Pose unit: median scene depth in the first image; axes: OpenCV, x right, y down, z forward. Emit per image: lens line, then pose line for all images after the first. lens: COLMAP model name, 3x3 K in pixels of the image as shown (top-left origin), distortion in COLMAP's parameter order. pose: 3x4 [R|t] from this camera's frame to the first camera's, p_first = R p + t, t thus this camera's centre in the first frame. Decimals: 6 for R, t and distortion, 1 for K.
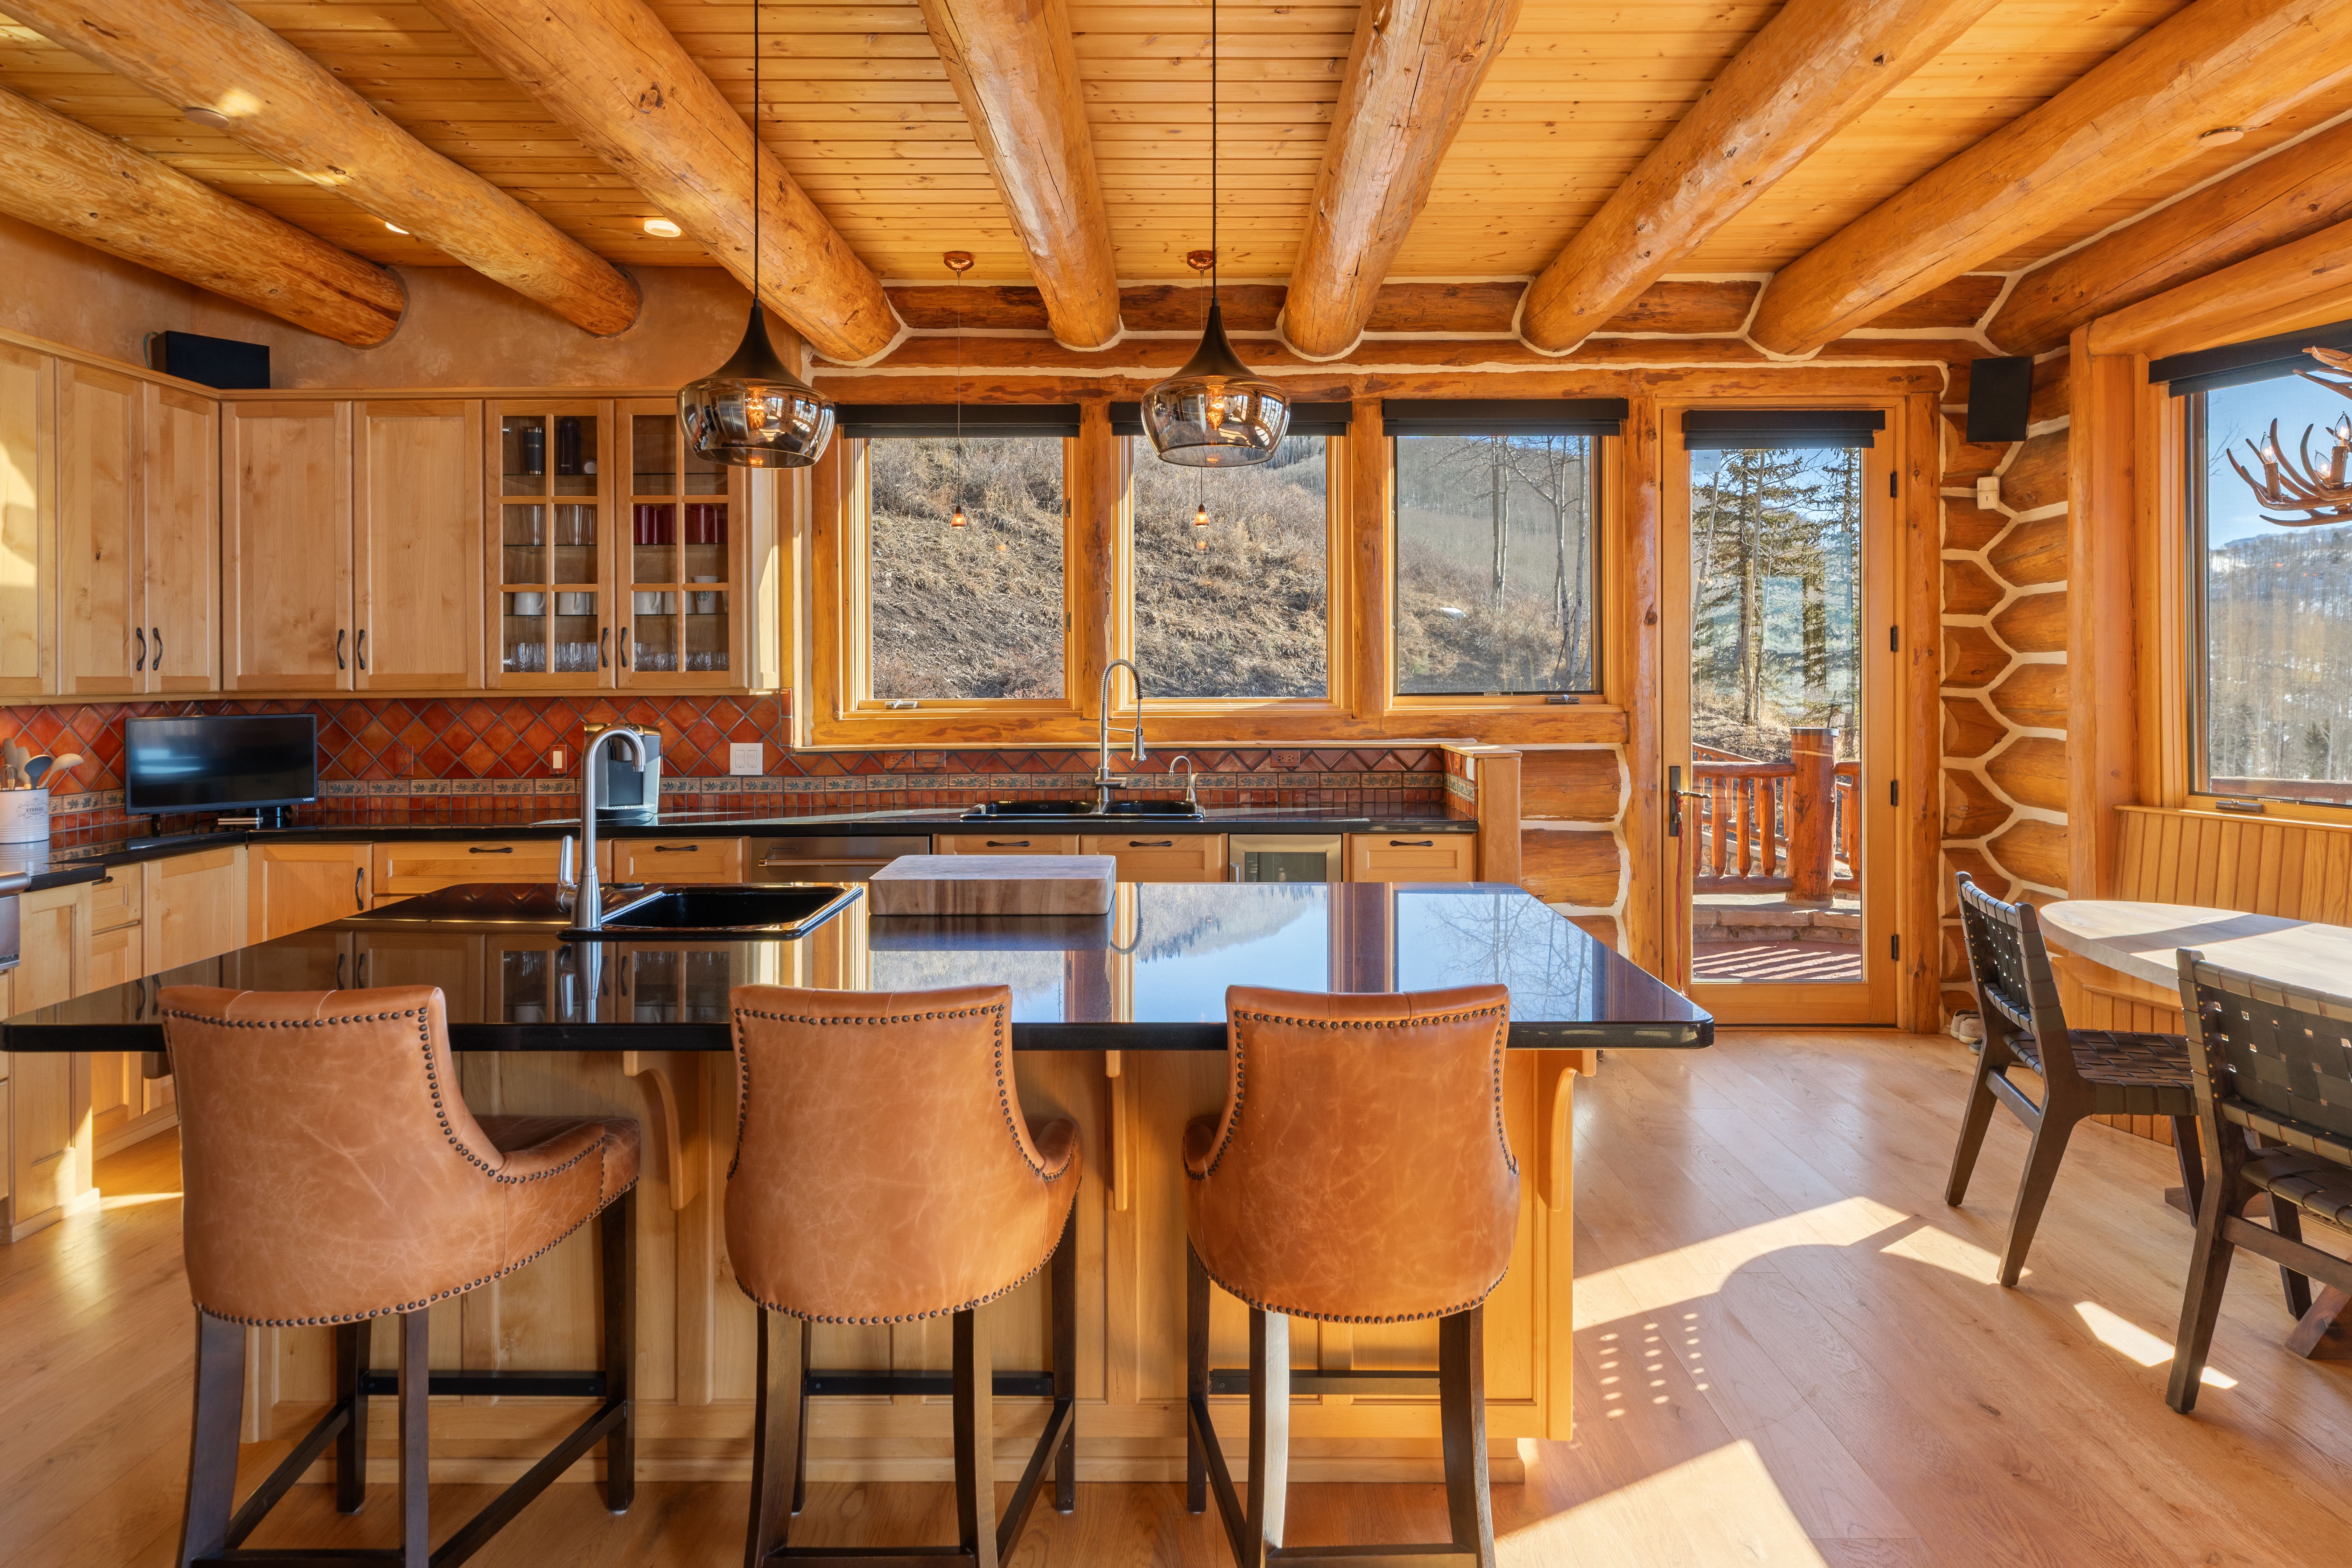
lens RADIAL K [[1328.1, 0, 1247.1], [0, 1328.1, 742.1], [0, 0, 1]] dist [-0.005826, -0.005579]
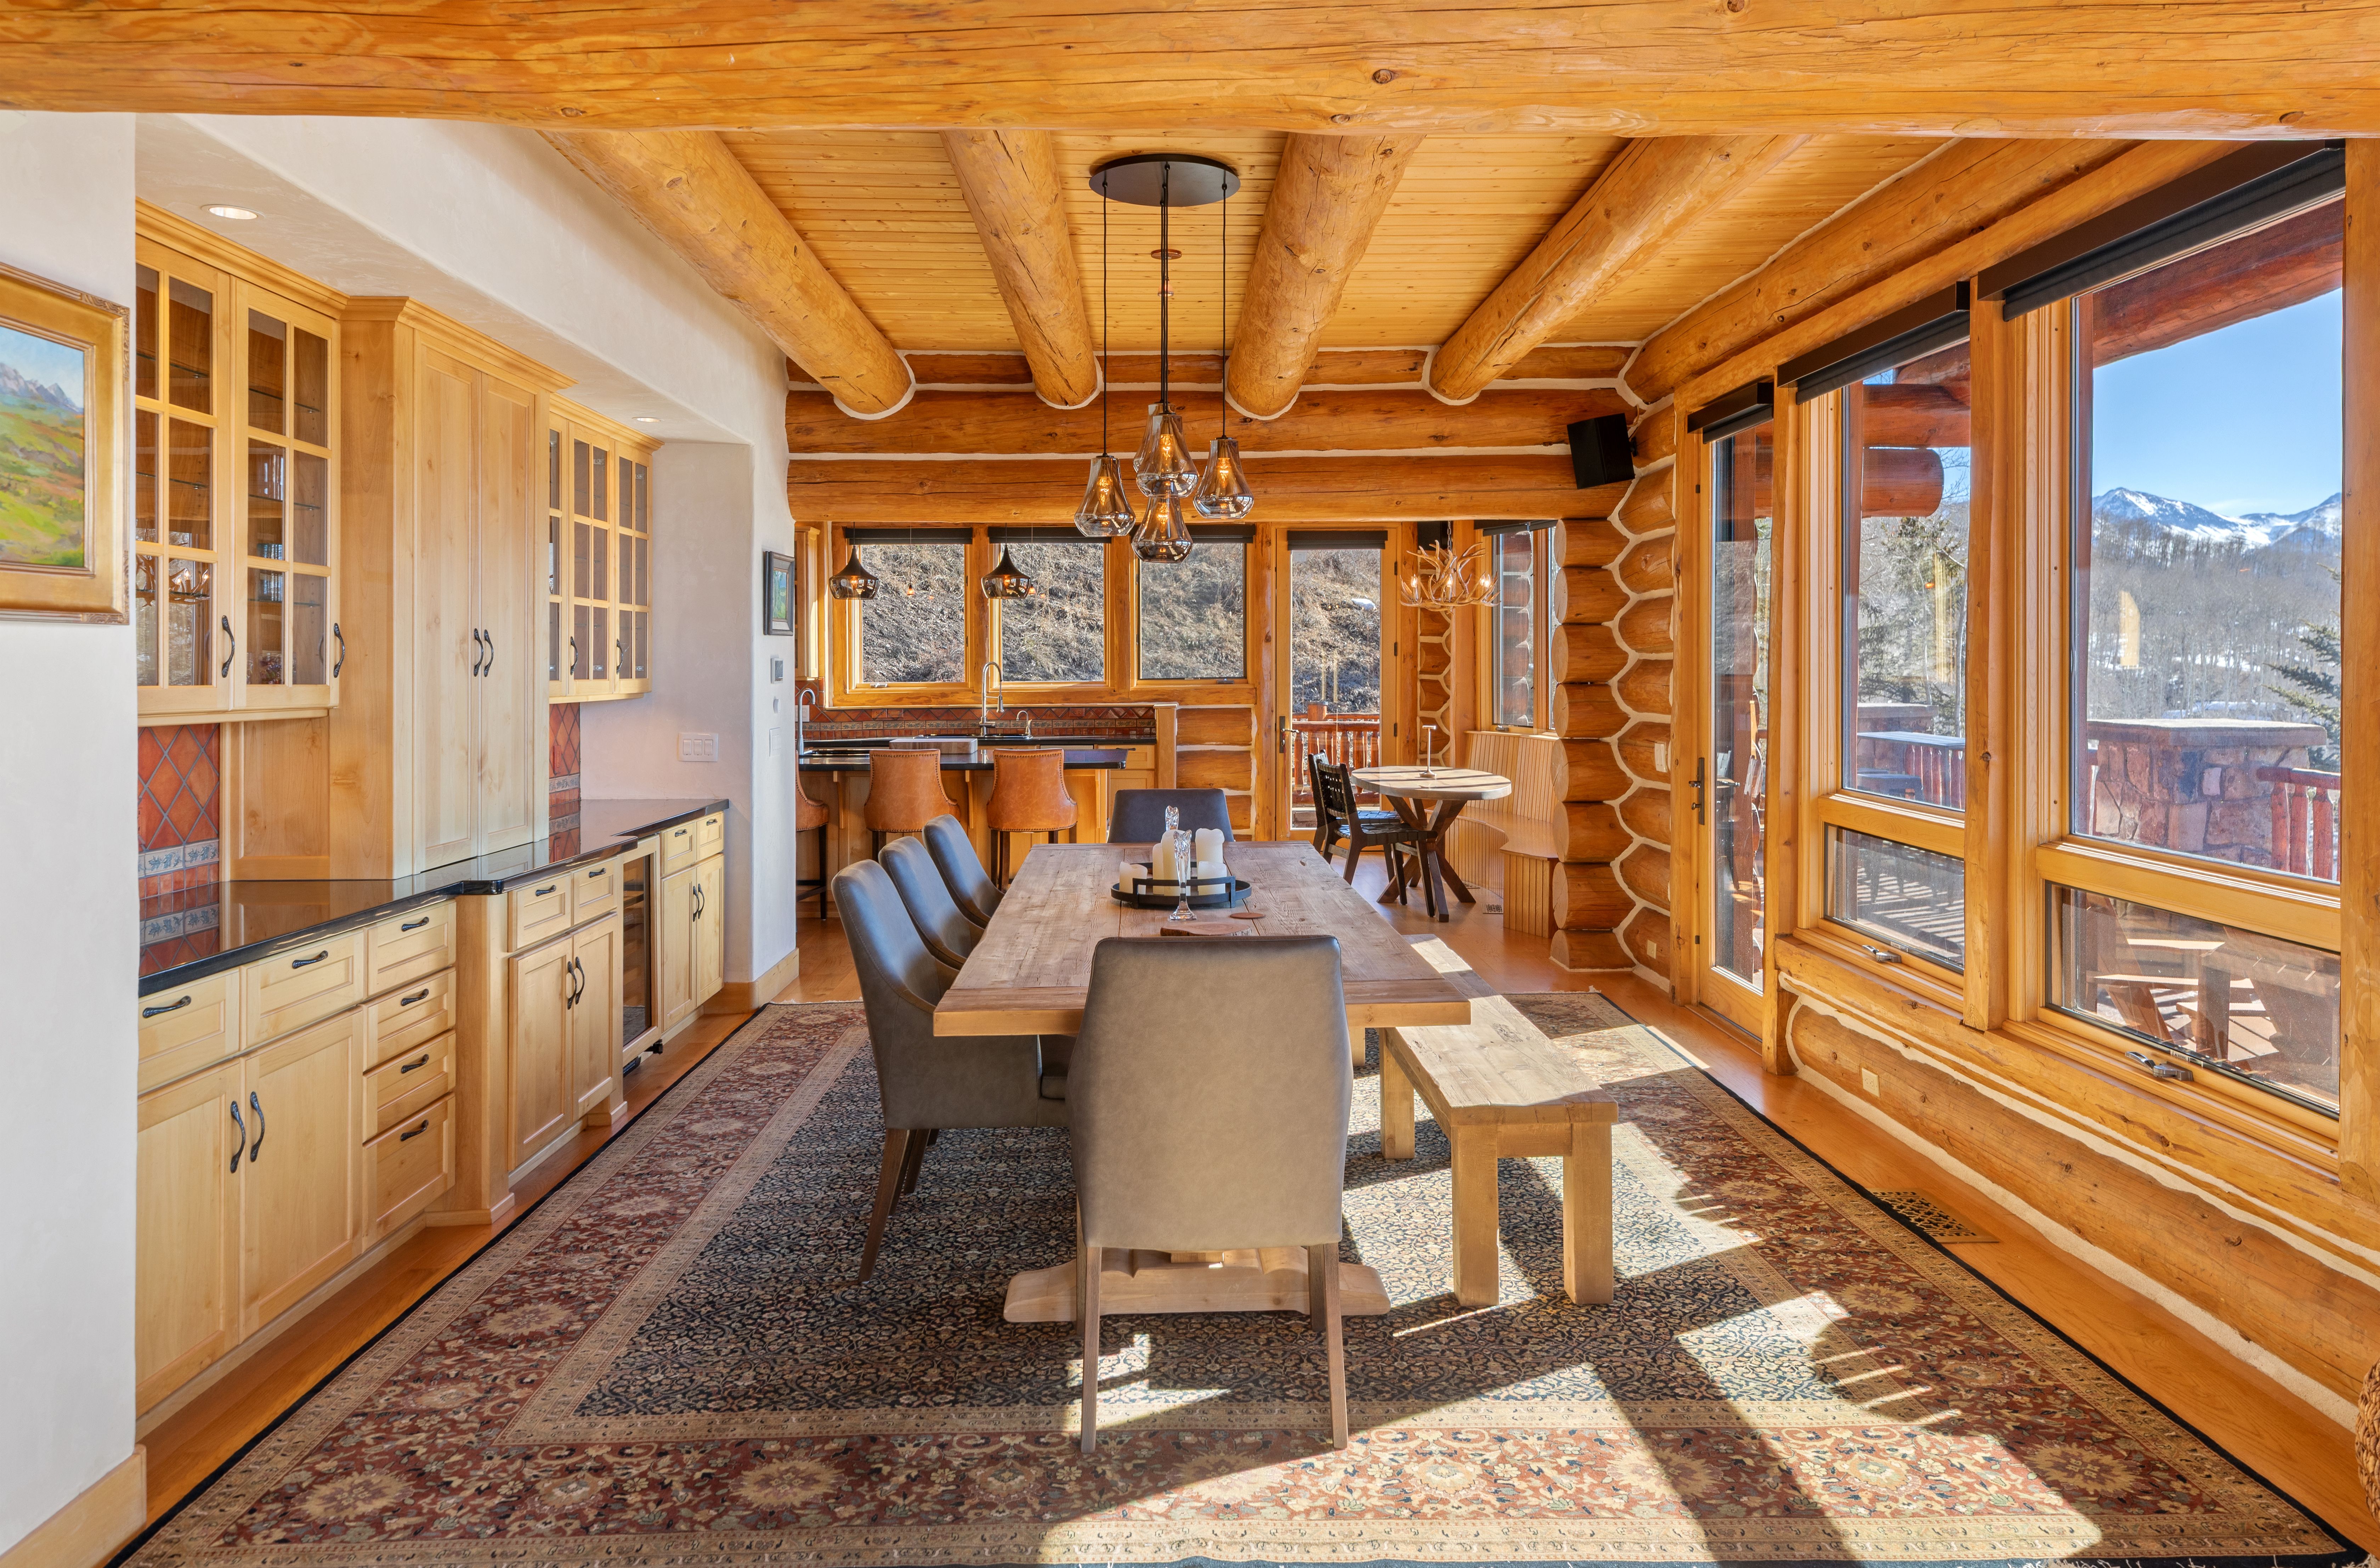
lens RADIAL K [[1681.9, 0, 1183.8], [0, 1681.9, 761.2], [0, 0, 1]] dist [-0.008929, -0.003296]
pose [[0.999668, -0.001839, -0.025705, 0.240915], [0.002039, 0.999968, 0.007746, 0.063408], [0.025690, -0.007796, 0.999640, -1.416263]]
